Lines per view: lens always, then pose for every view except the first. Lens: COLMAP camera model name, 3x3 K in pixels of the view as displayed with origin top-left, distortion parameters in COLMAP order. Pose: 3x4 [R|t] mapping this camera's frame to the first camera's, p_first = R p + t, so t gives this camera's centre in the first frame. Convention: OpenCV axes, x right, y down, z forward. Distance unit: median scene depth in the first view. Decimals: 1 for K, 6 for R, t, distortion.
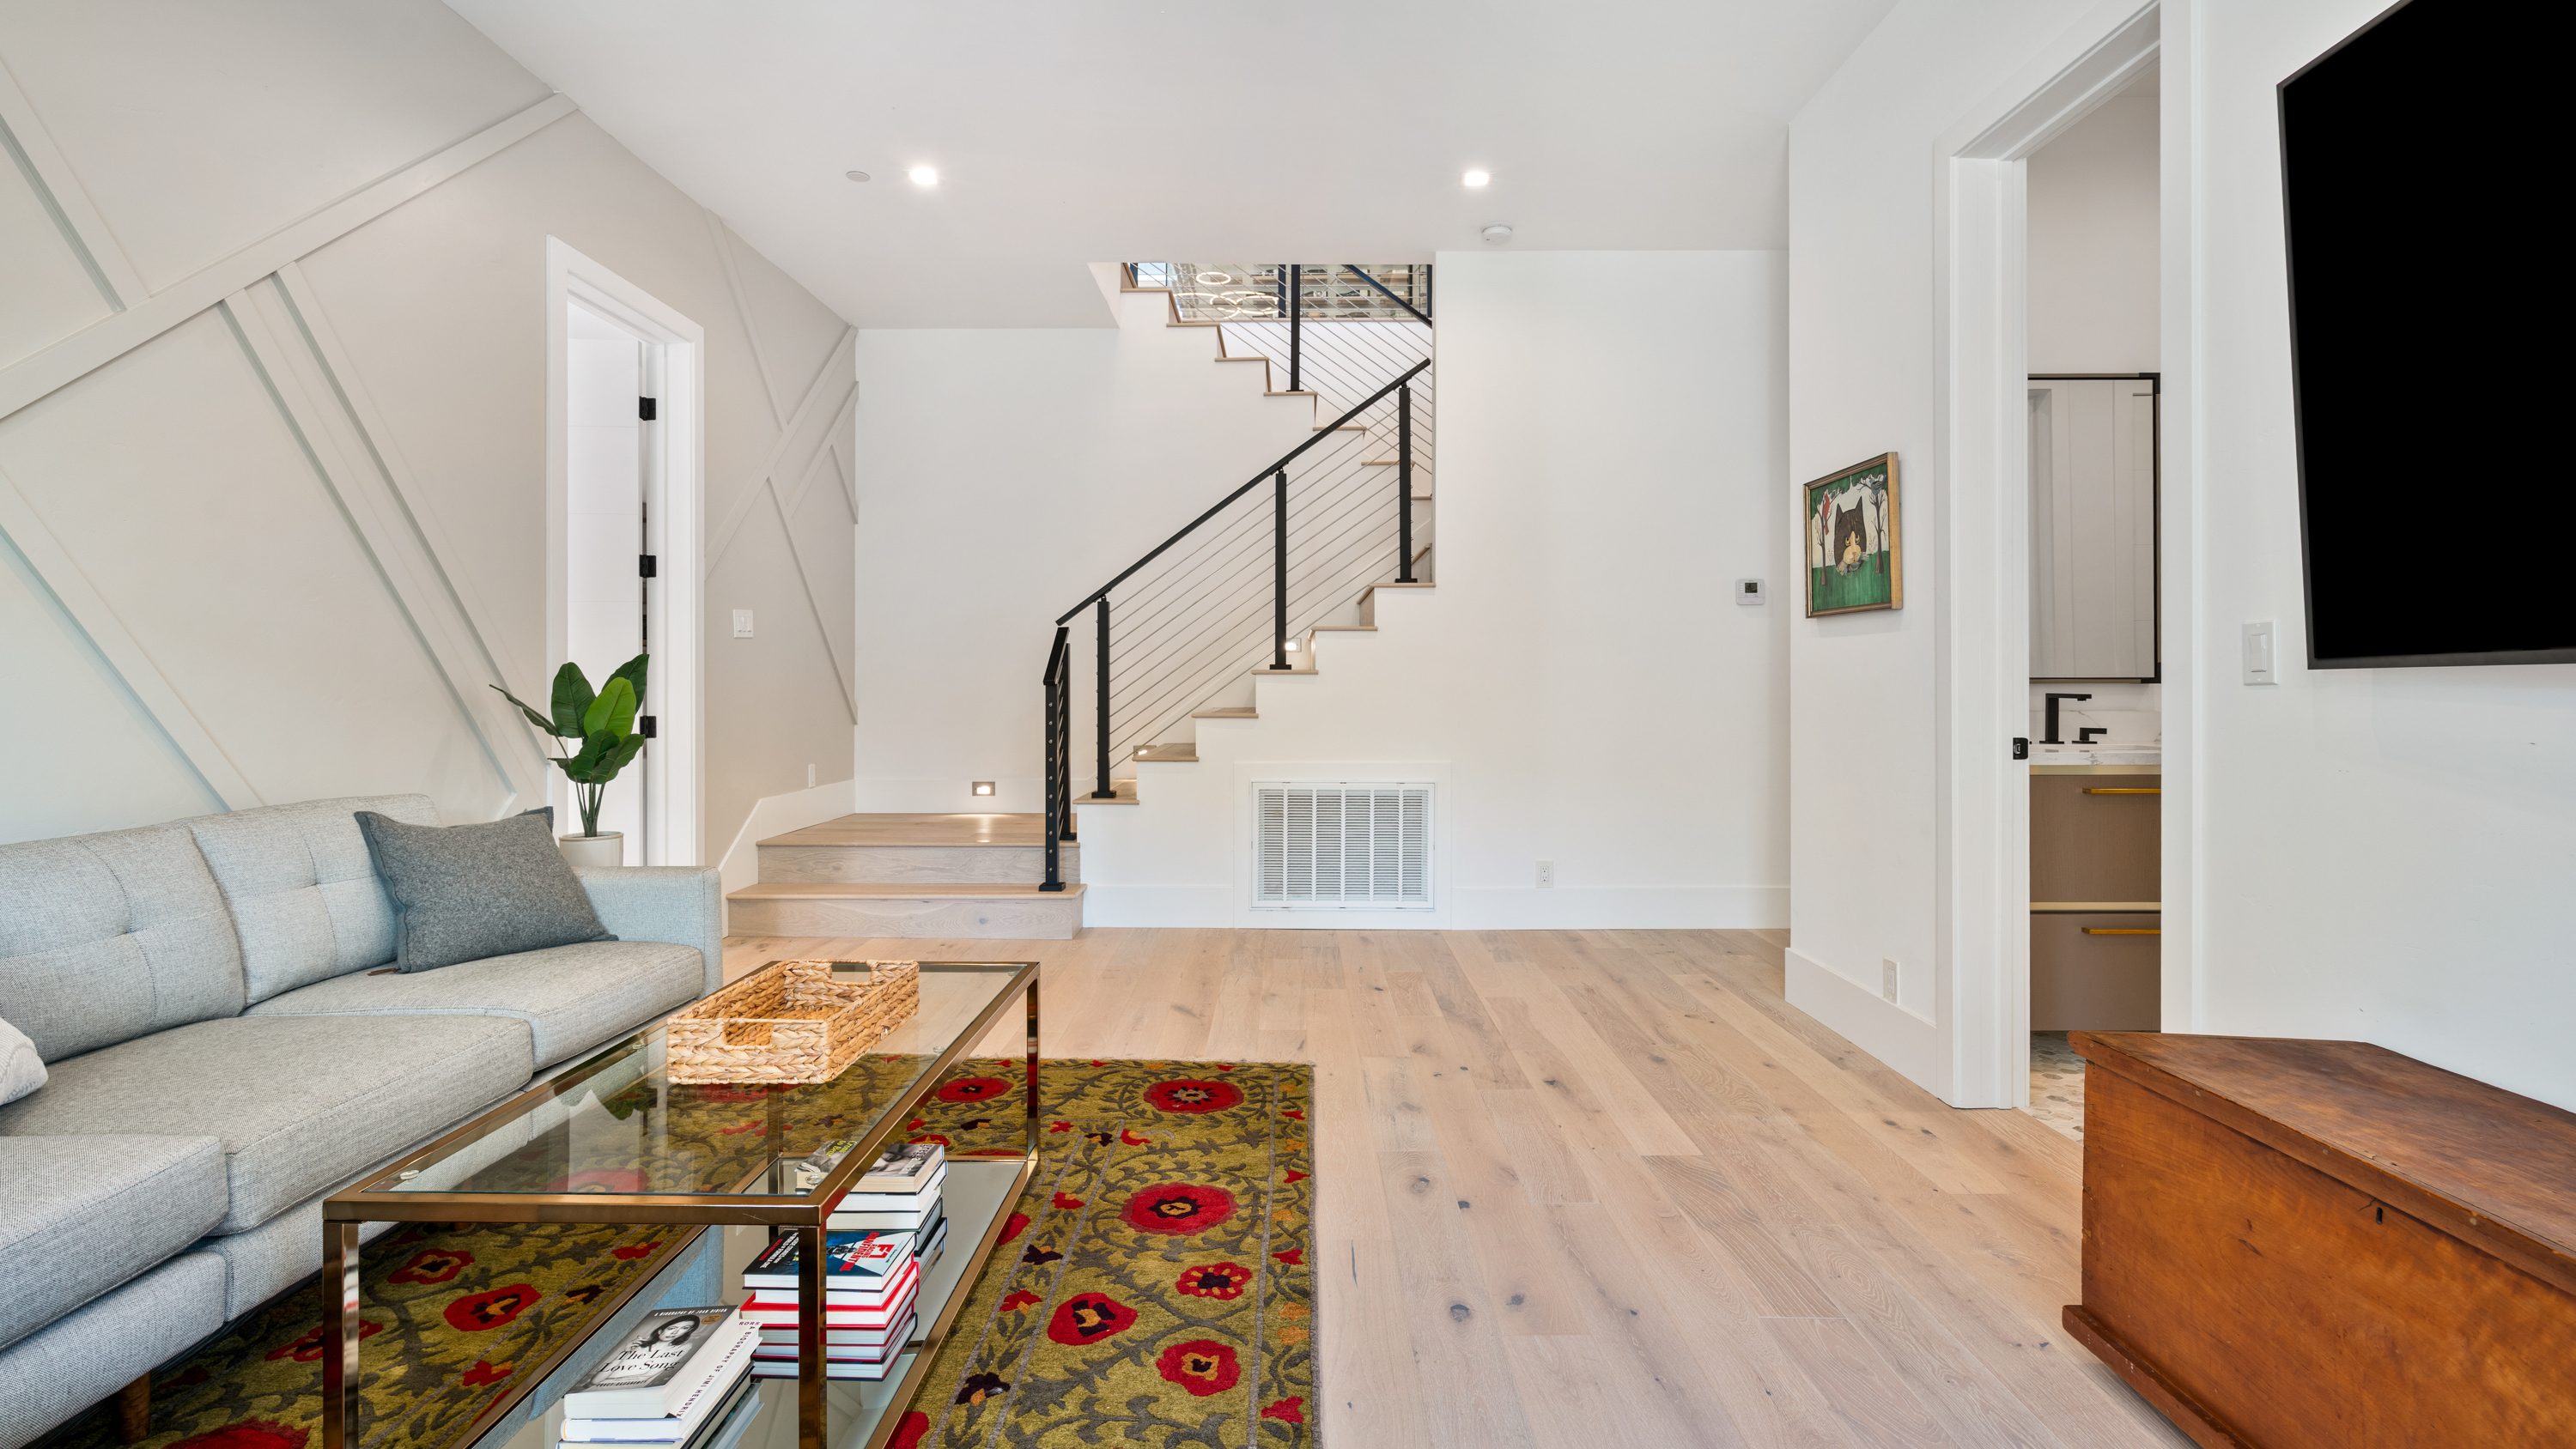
lens RADIAL K [[1175.7, 0, 1288.4], [0, 1175.7, 701.3], [0, 0, 1]] dist [0.001320, -0.000502]
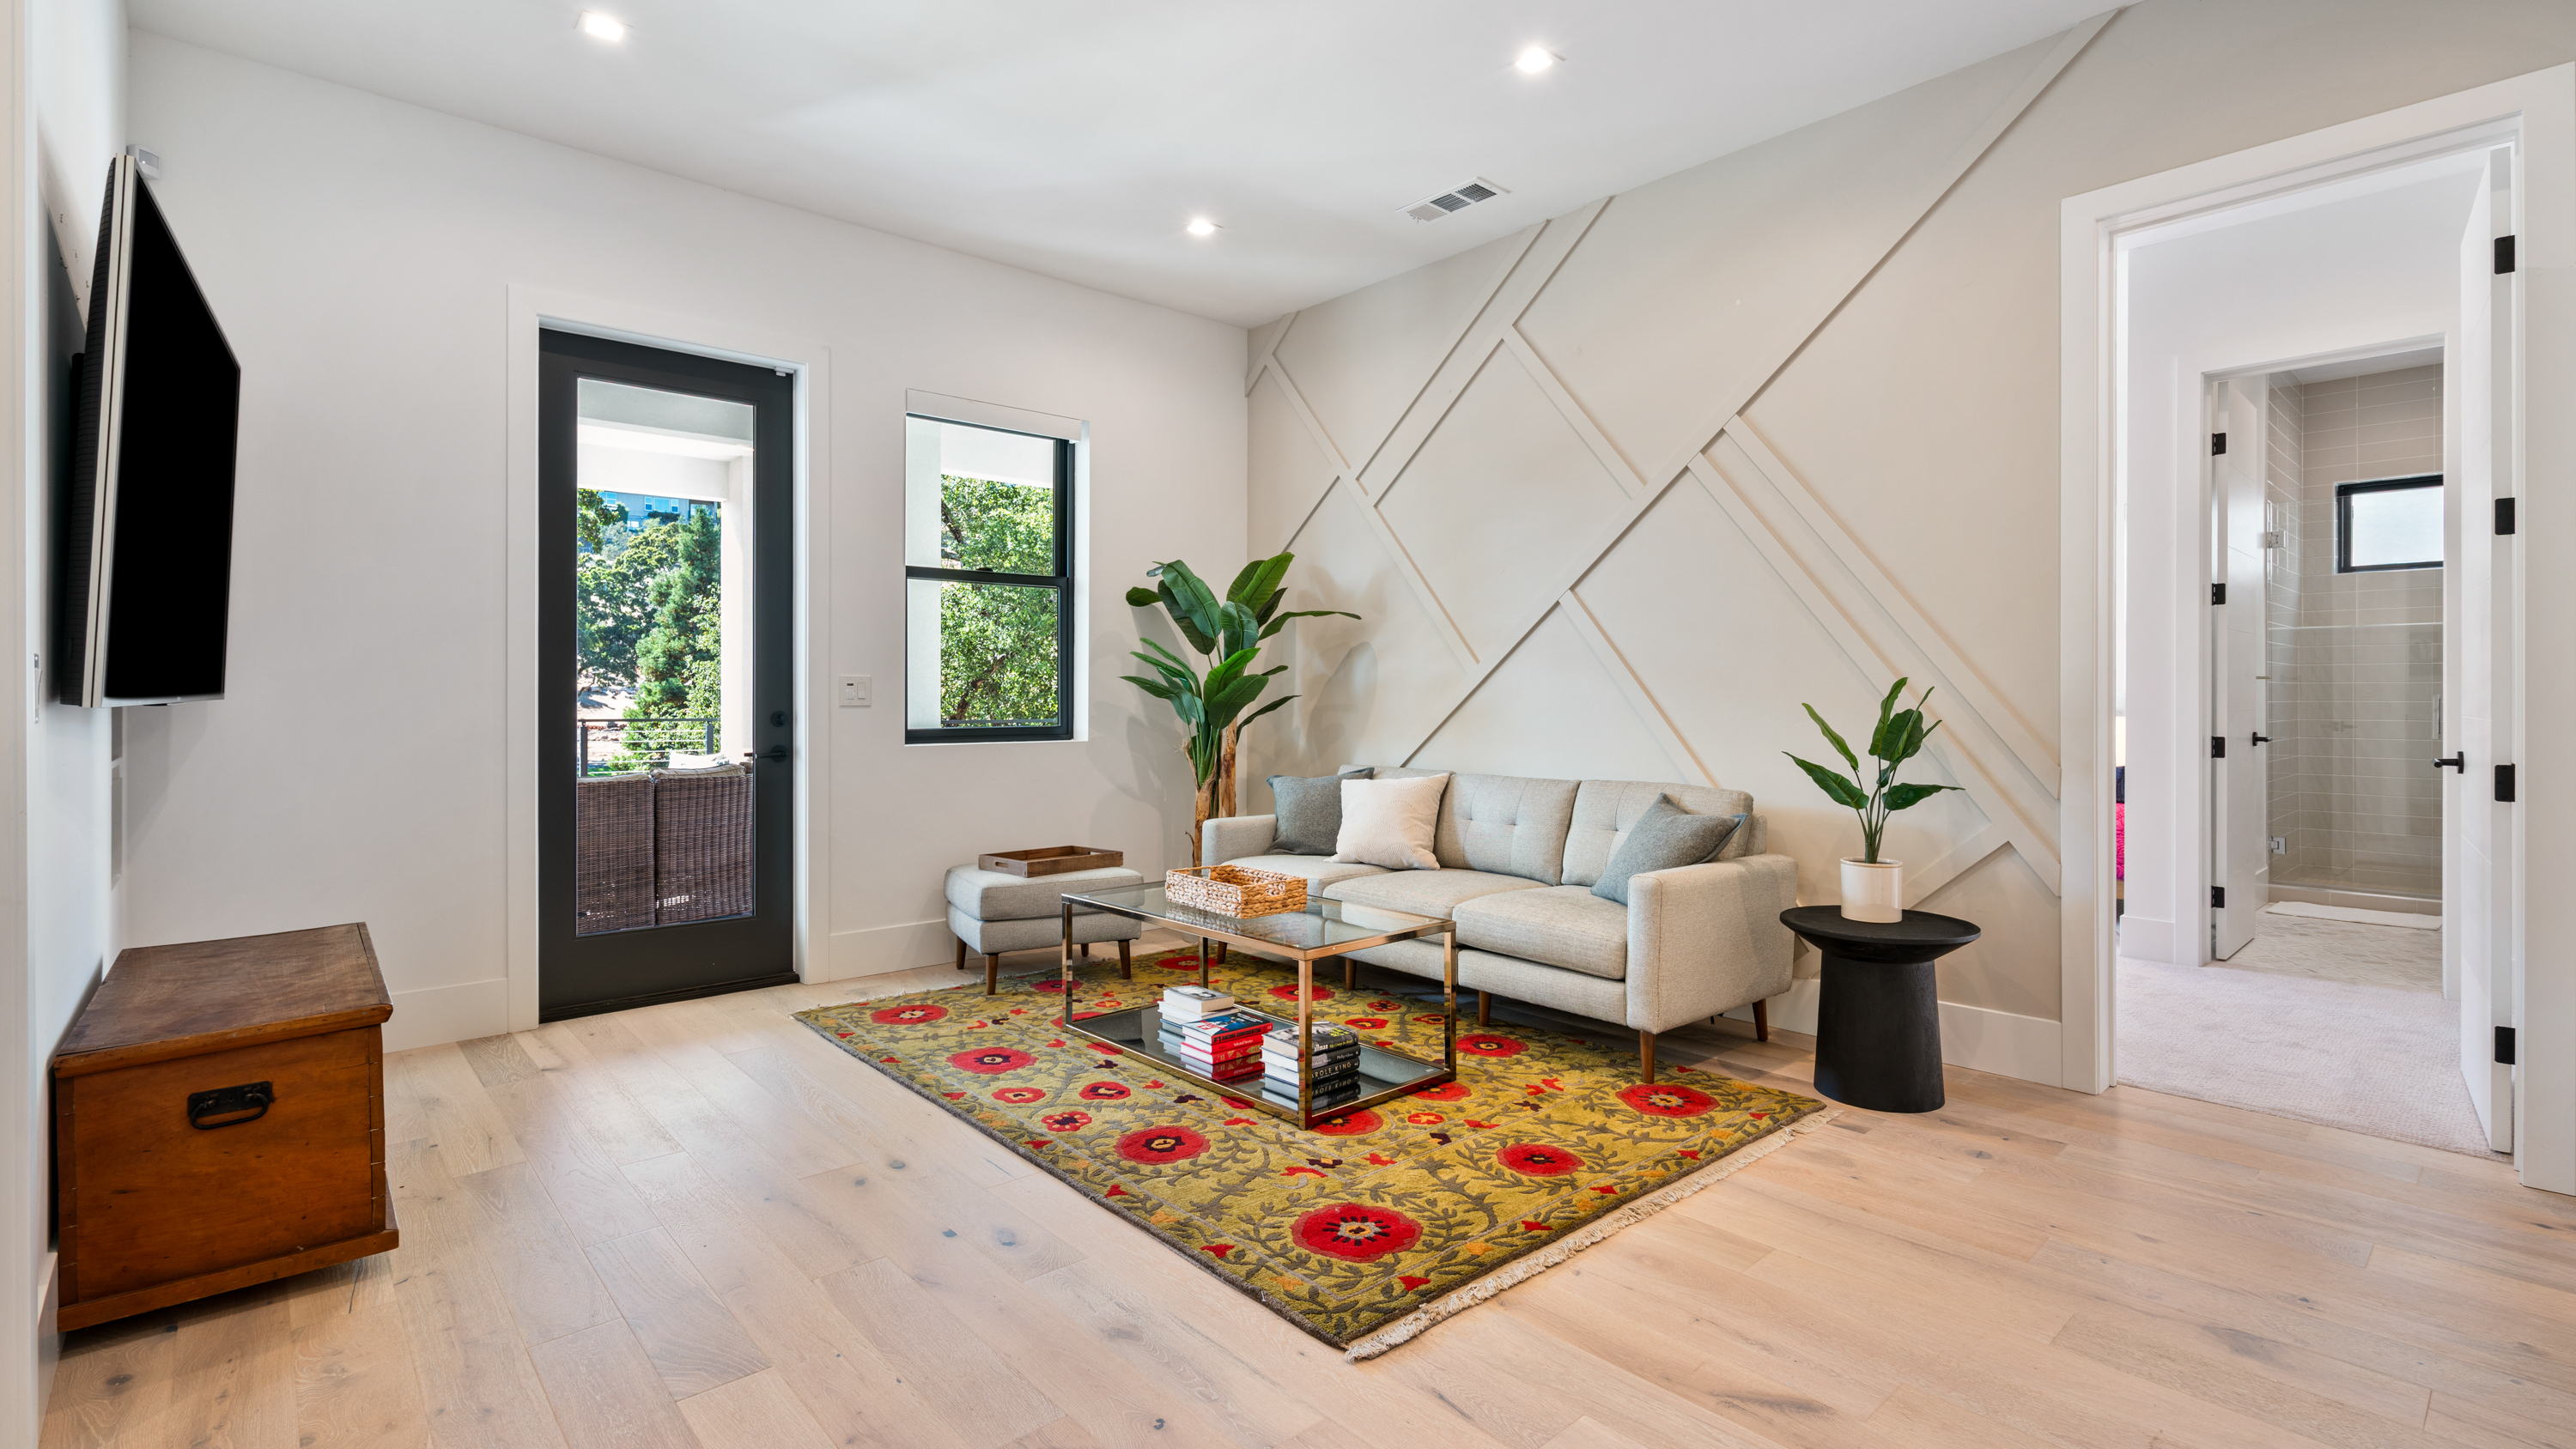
lens RADIAL K [[1175.7, 0, 1289.0], [0, 1175.7, 707.9], [0, 0, 1]] dist [0.001320, -0.000502]
pose [[-0.744448, 0.005346, -0.667659, 0.615592], [-0.010329, 0.999756, 0.019521, -0.045341], [0.667600, 0.021429, -0.744211, 1.974908]]
